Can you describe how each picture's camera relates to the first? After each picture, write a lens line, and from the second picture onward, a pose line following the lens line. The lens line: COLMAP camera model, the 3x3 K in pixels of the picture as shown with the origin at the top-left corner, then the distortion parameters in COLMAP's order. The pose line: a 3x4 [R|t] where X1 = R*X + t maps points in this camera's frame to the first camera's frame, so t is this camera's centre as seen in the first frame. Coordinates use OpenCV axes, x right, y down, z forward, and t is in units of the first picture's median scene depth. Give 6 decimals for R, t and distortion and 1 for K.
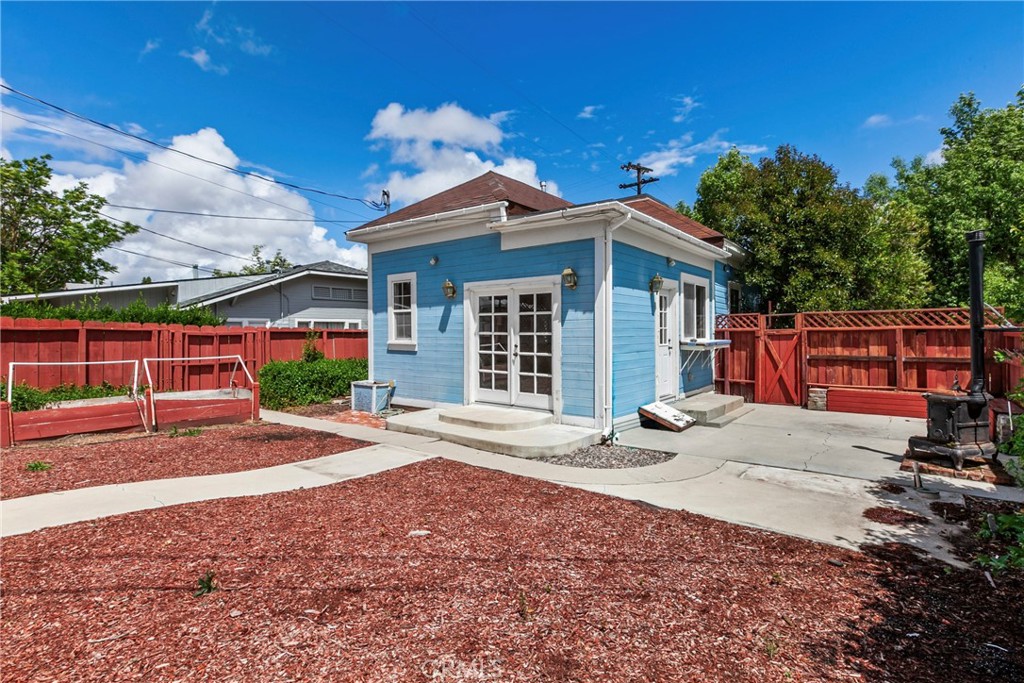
lens RADIAL K [[497.4, 0, 527.7], [0, 497.4, 338.2], [0, 0, 1]] dist [0.001154, 0.000145]
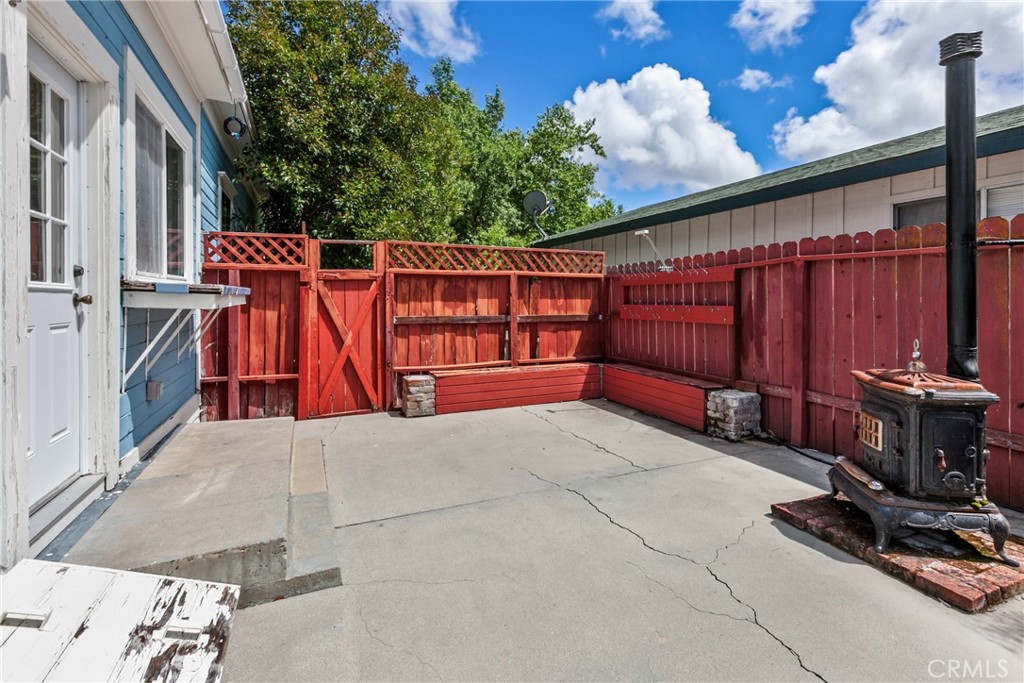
lens RADIAL K [[486.5, 0, 515.8], [0, 486.5, 299.6], [0, 0, 1]] dist [0.001321, 0.000051]
pose [[0.481198, 0.005968, 0.876591, 0.159277], [0.003494, 0.999956, -0.008726, 0.020535], [-0.876605, 0.007261, 0.481156, 0.651761]]
